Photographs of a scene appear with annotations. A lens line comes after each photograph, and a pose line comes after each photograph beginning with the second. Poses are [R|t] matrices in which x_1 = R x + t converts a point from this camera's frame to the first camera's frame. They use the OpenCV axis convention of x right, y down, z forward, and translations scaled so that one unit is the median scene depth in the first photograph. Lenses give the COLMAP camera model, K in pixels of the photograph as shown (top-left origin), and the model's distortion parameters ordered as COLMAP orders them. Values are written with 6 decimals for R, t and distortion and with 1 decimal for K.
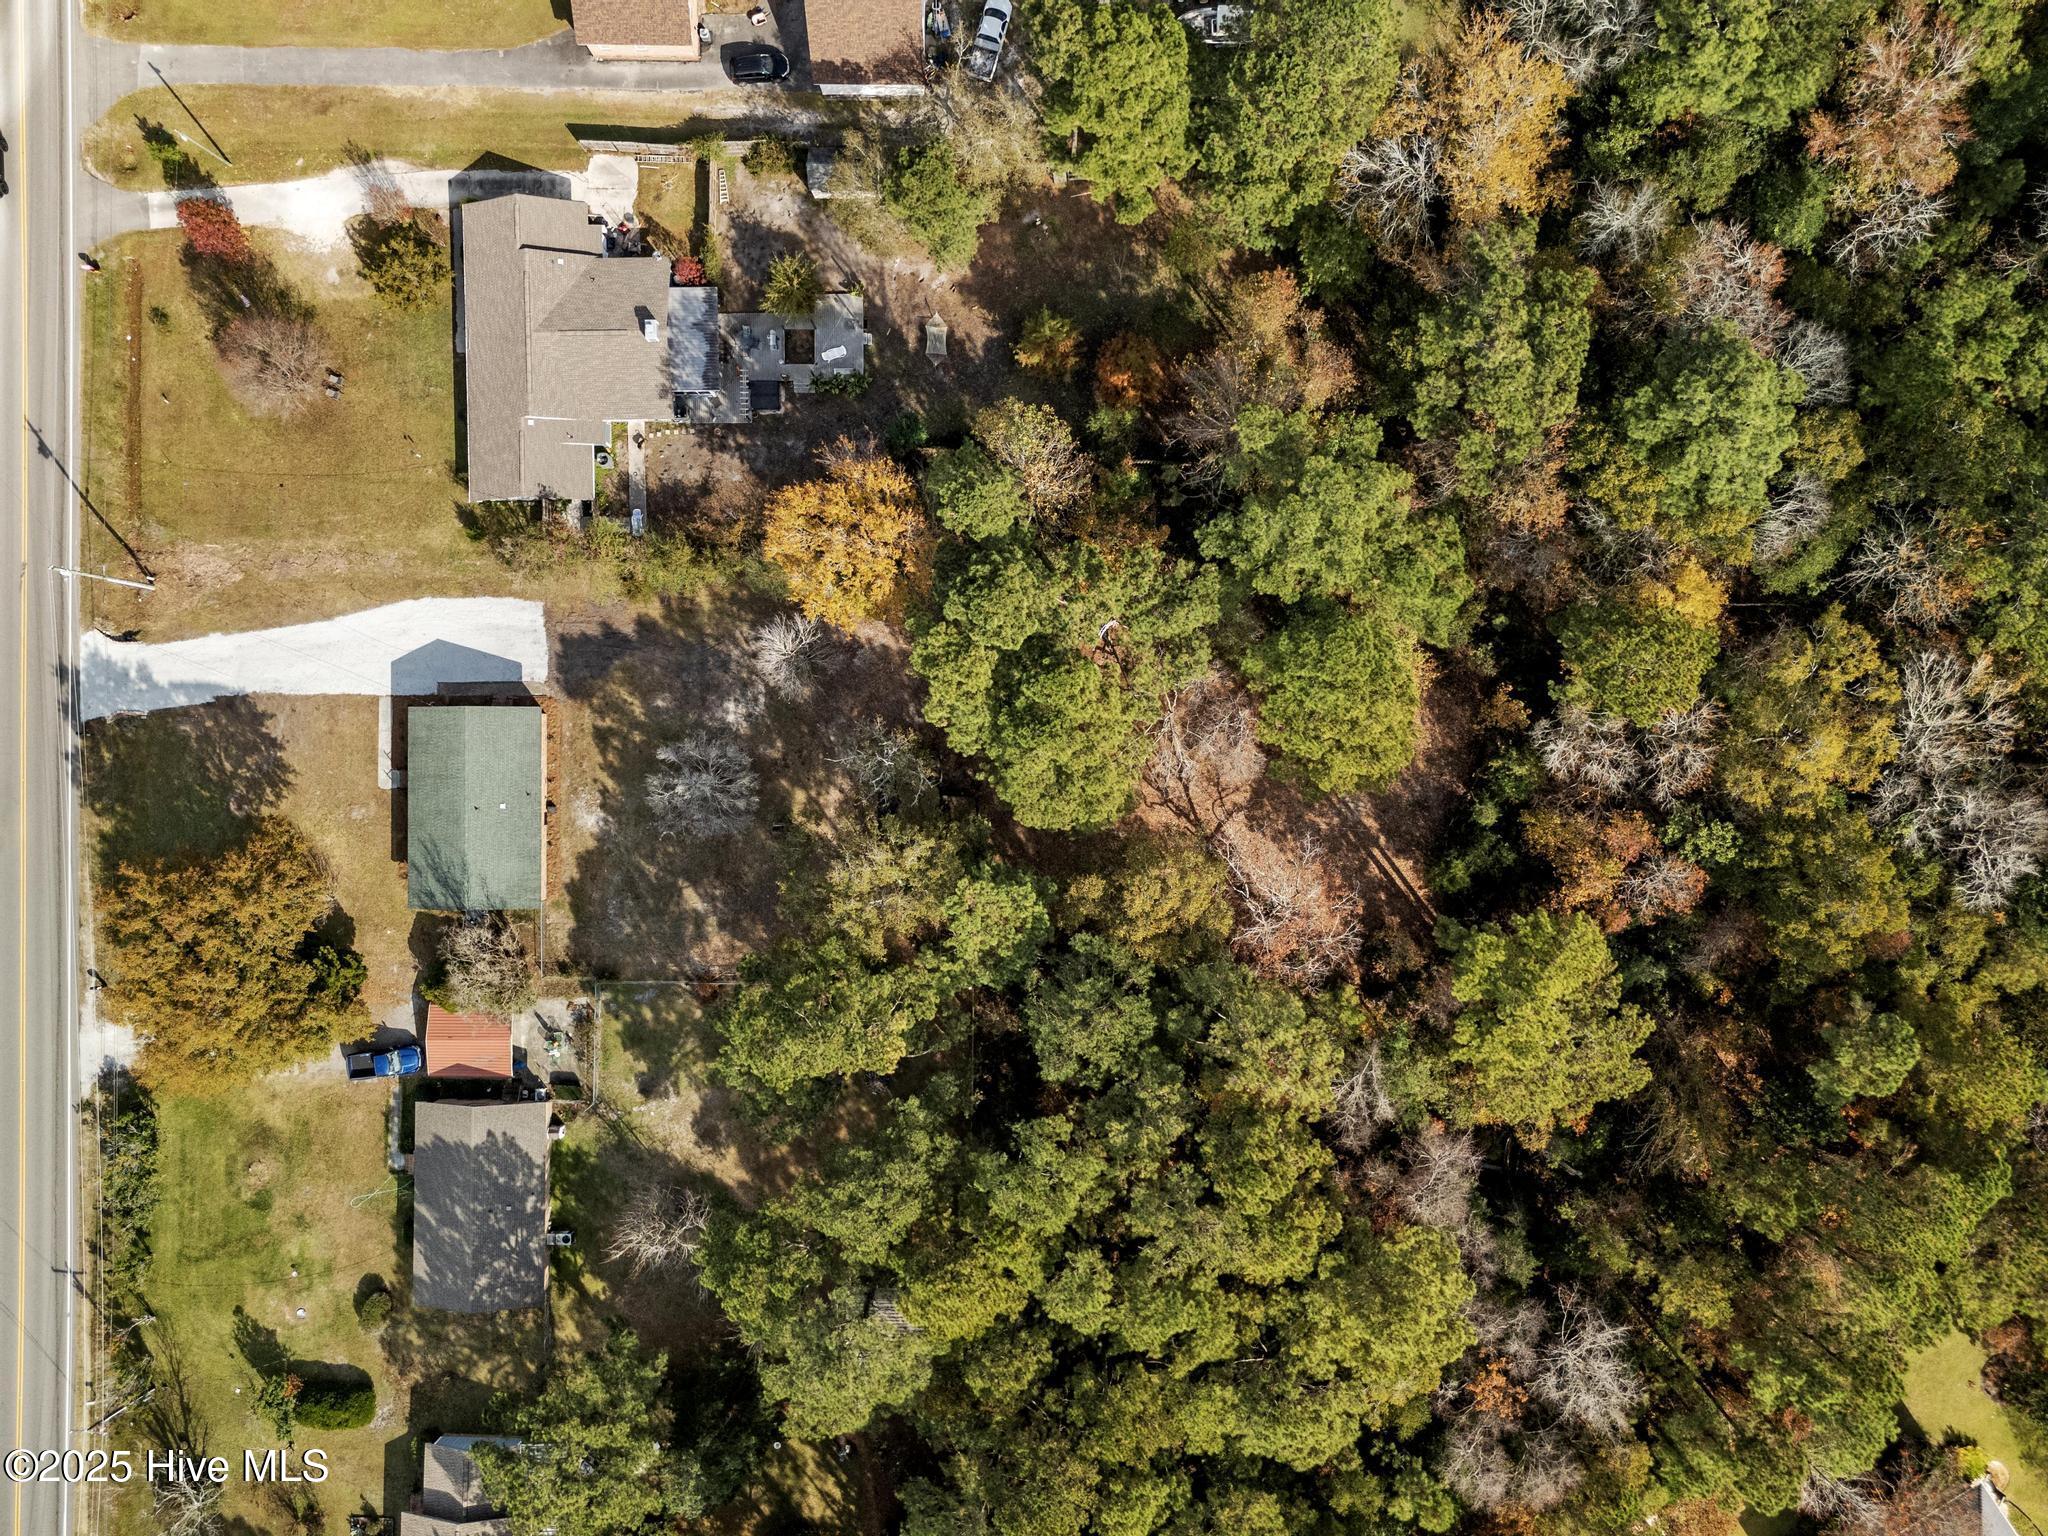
lens RADIAL K [[1489.2, 0, 1016.1], [0, 1489.2, 815.6], [0, 0, 1]] dist [0.077123, -0.078798]
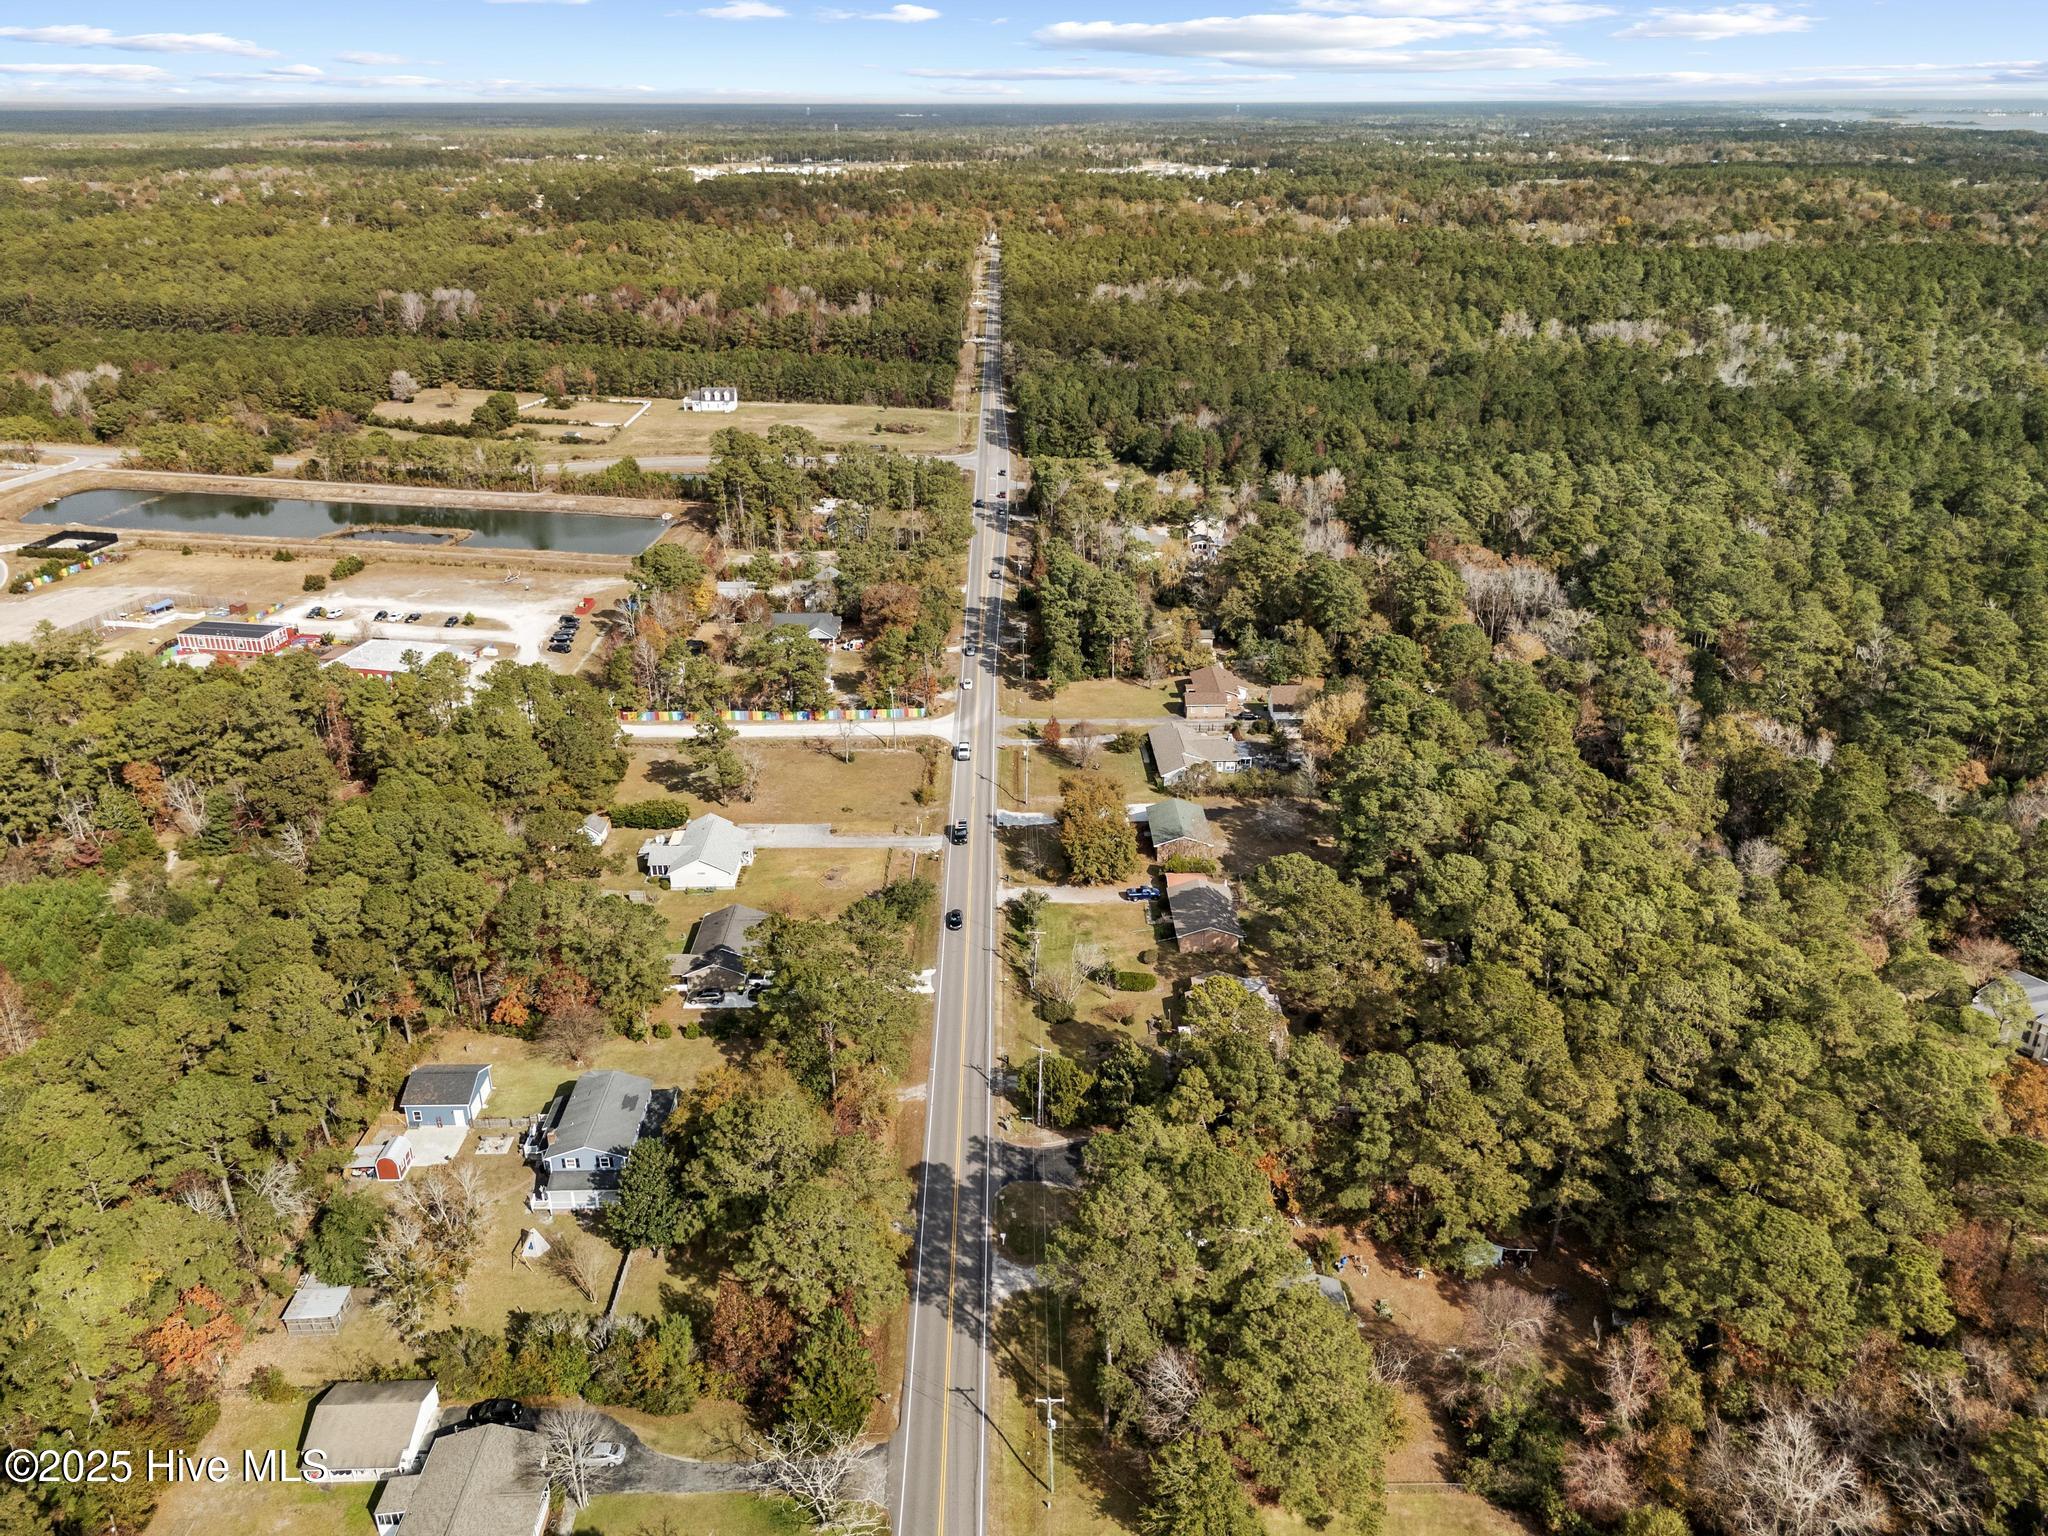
lens RADIAL K [[1489.2, 0, 1016.1], [0, 1489.2, 815.6], [0, 0, 1]] dist [0.077123, -0.078798]
pose [[0.999436, 0.019791, 0.027138, -0.649432], [0.016343, 0.419333, -0.907685, 1.970873], [-0.029344, 0.907617, 0.418773, 0.043630]]
